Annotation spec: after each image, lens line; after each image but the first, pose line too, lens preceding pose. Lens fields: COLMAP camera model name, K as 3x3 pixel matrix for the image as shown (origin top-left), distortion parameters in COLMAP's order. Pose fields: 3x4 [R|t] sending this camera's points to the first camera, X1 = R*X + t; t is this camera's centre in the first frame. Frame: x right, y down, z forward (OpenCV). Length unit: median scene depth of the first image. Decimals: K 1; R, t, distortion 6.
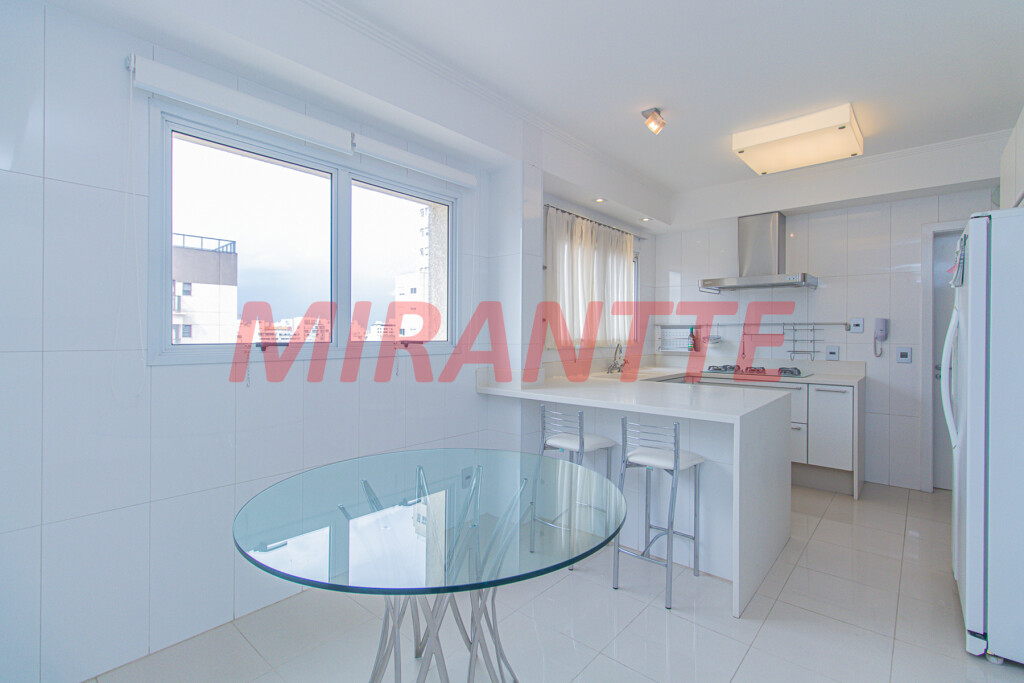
lens RADIAL K [[475.0, 0, 518.6], [0, 475.0, 336.3], [0, 0, 1]] dist [0.001228, 0.000118]
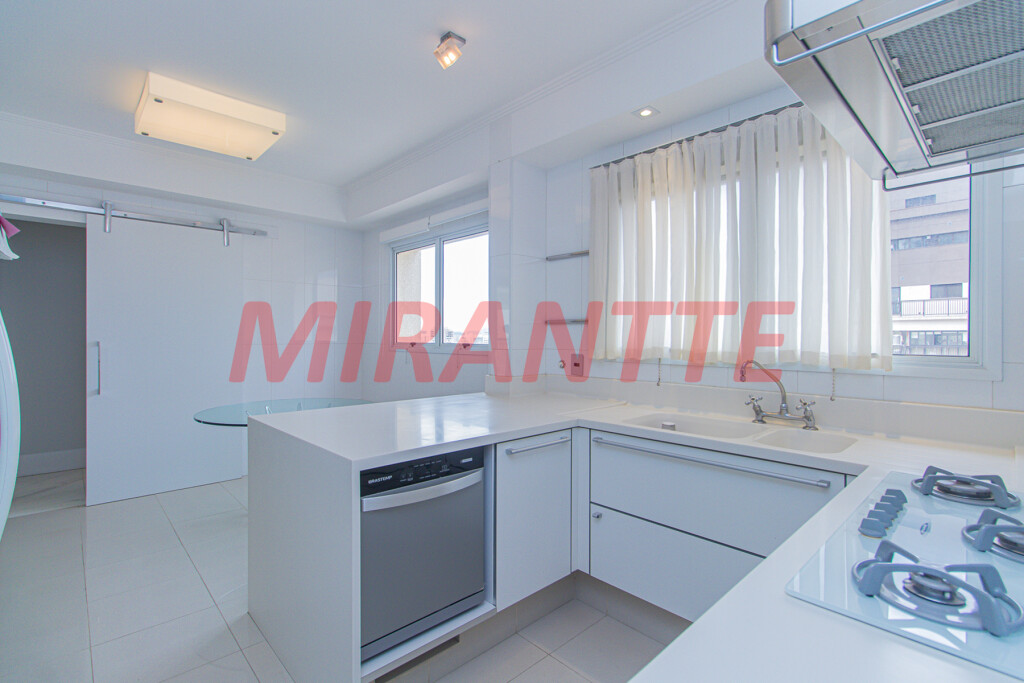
lens RADIAL K [[475.0, 0, 518.6], [0, 475.0, 336.3], [0, 0, 1]] dist [0.001228, 0.000118]
pose [[-0.100723, -0.007779, -0.994884, 0.781617], [-0.012609, 0.999899, -0.006541, -0.003074], [0.994835, 0.011886, -0.100811, 0.918599]]
